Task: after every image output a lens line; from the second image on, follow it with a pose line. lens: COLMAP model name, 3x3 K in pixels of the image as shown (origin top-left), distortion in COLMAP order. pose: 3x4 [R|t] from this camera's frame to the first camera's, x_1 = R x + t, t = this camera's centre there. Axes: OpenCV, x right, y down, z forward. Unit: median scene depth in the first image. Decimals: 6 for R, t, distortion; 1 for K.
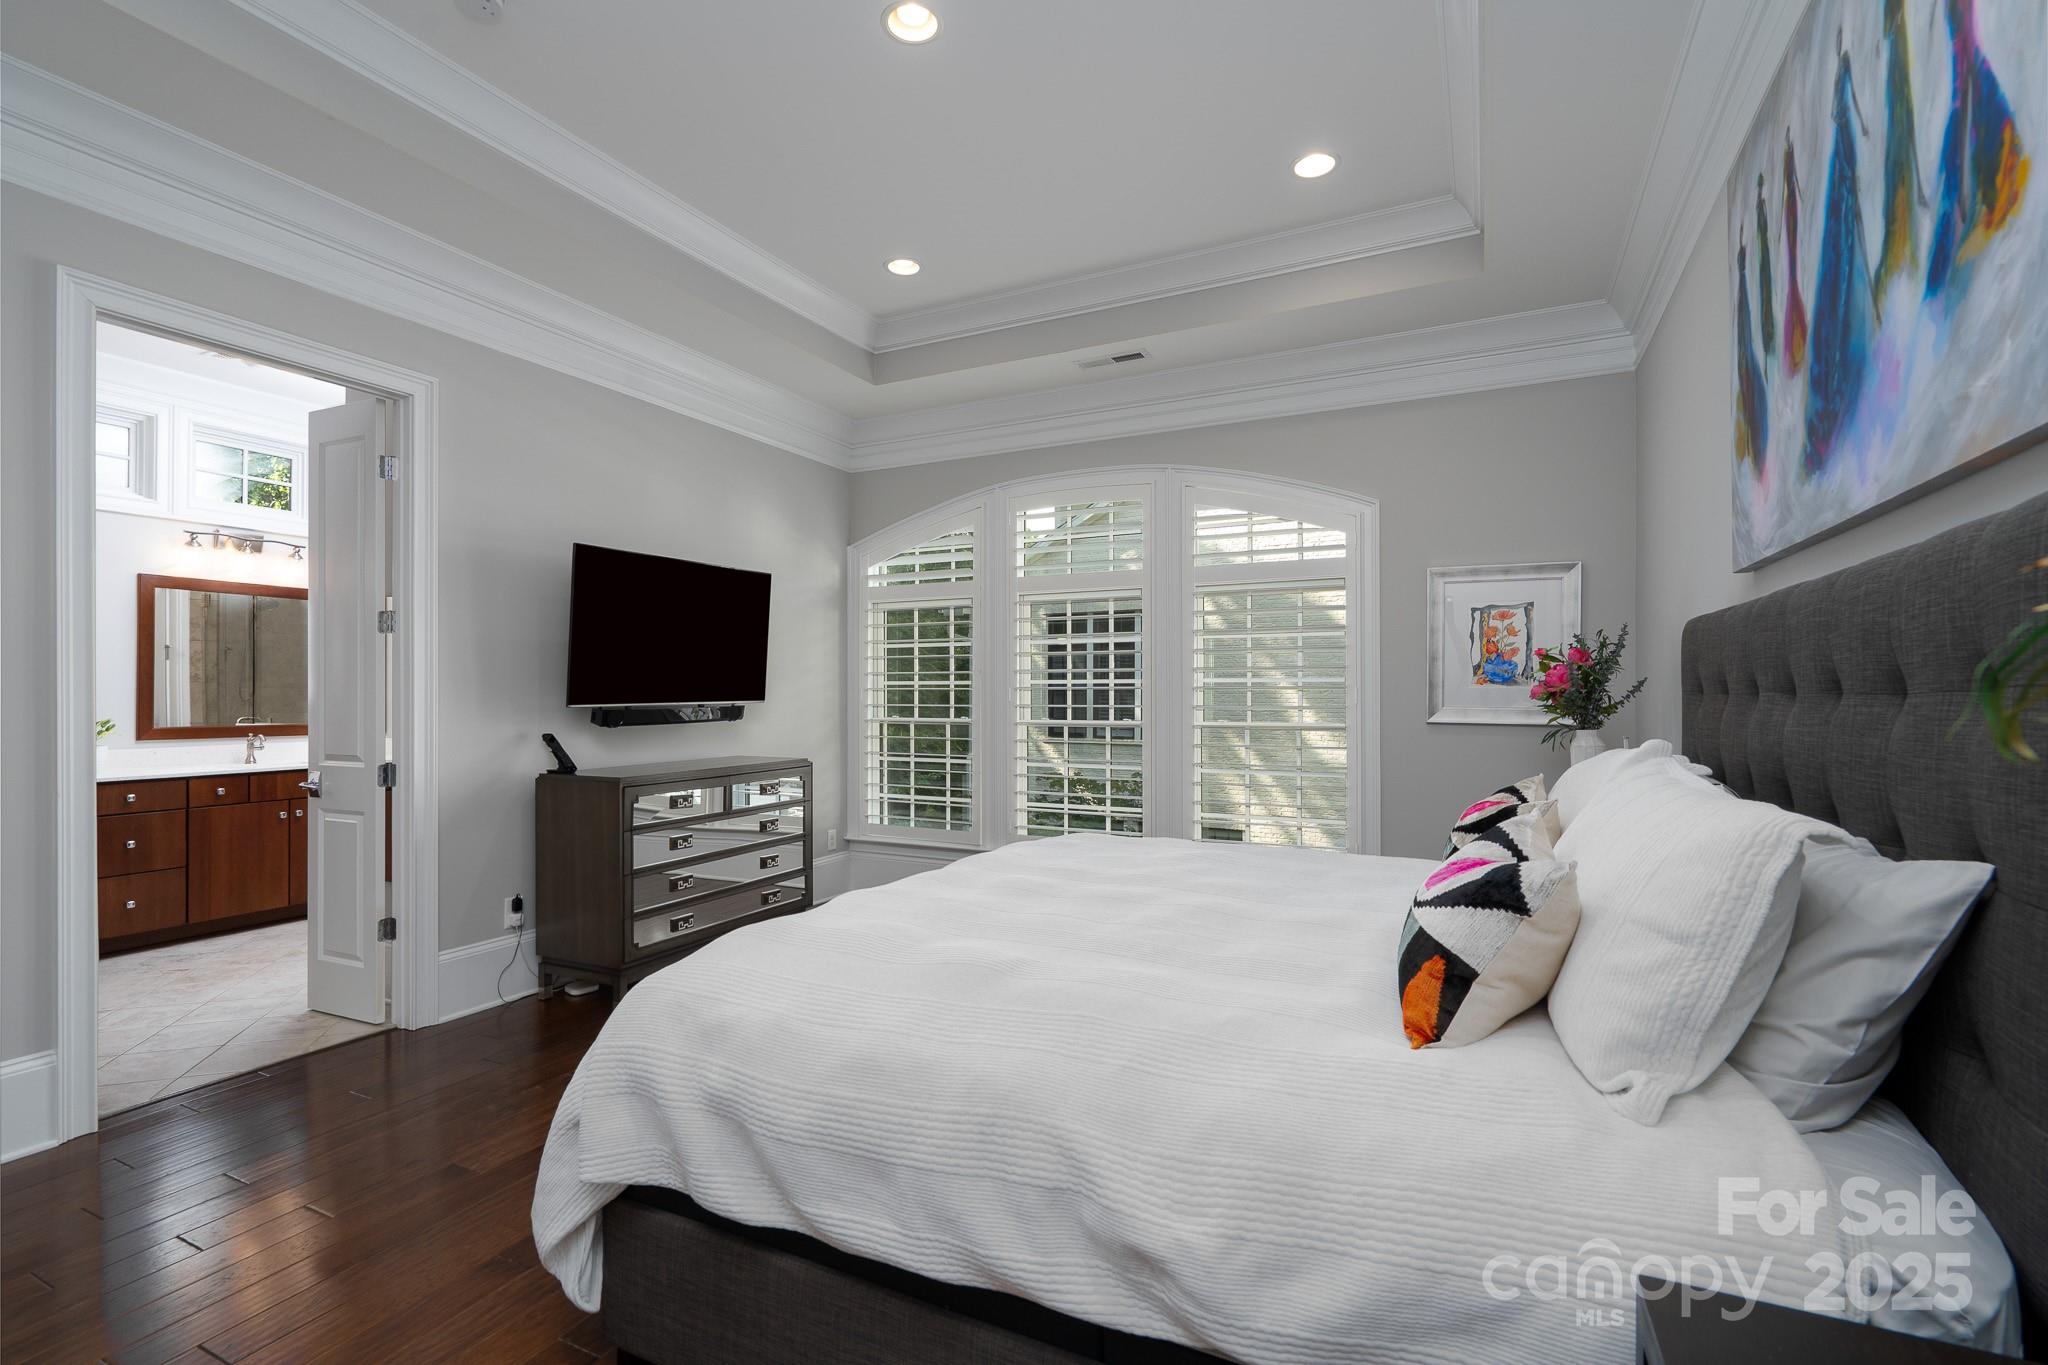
lens RADIAL K [[918.7, 0, 1019.4], [0, 918.7, 690.5], [0, 0, 1]] dist [-0.000504, -0.000056]
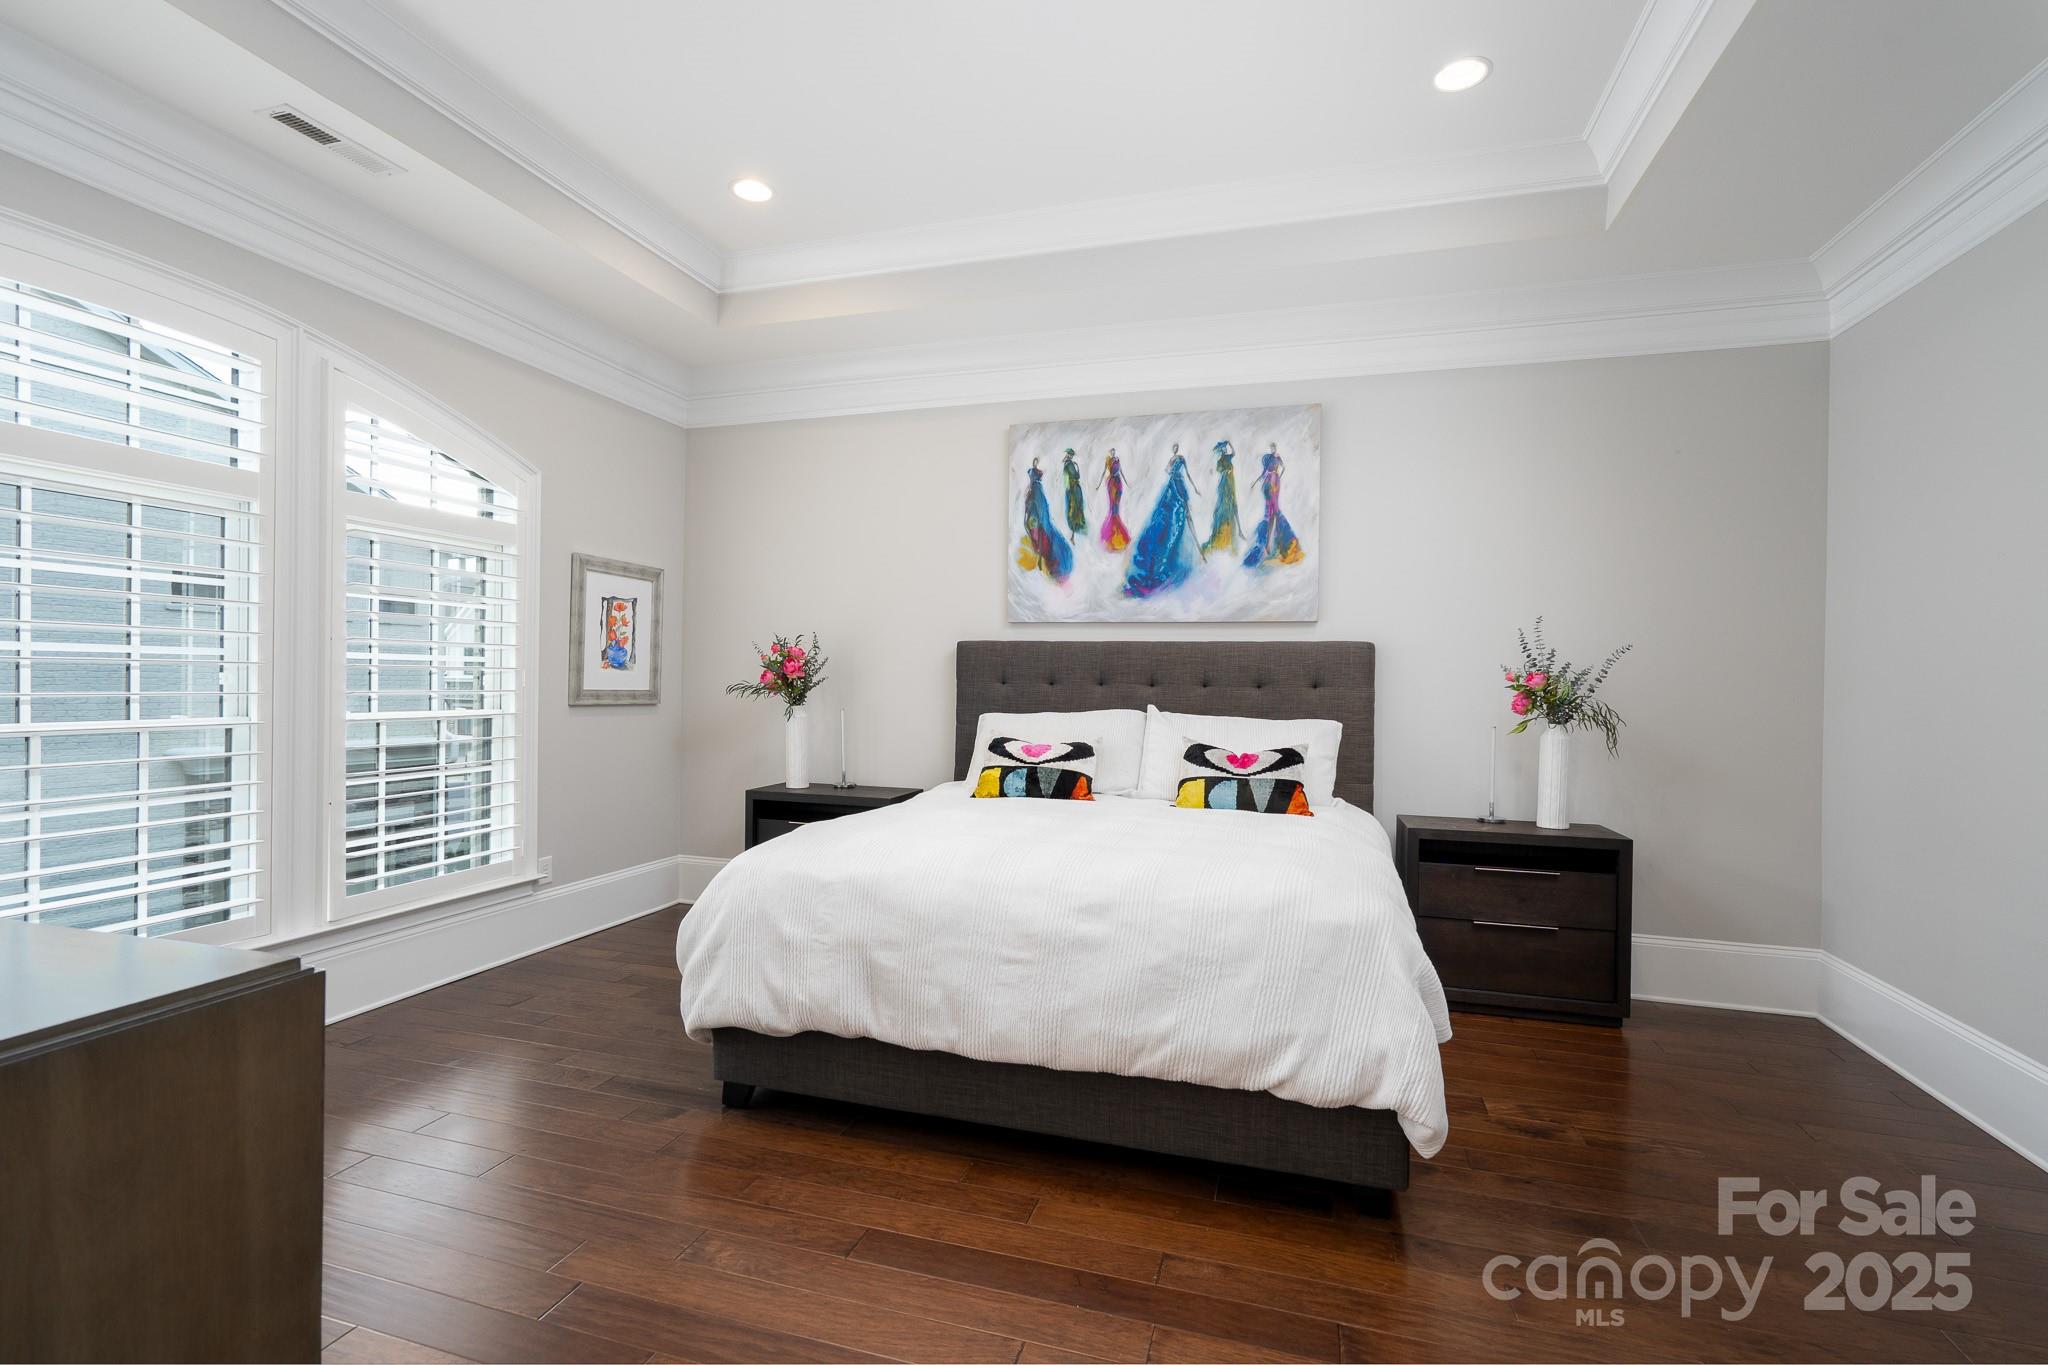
lens RADIAL K [[918.7, 0, 1019.4], [0, 918.7, 690.5], [0, 0, 1]] dist [-0.000504, -0.000056]
pose [[-0.124781, -0.013617, 0.992091, -0.612878], [-0.021119, 0.999716, 0.011065, -0.002866], [-0.991959, -0.019571, -0.125034, 0.623030]]
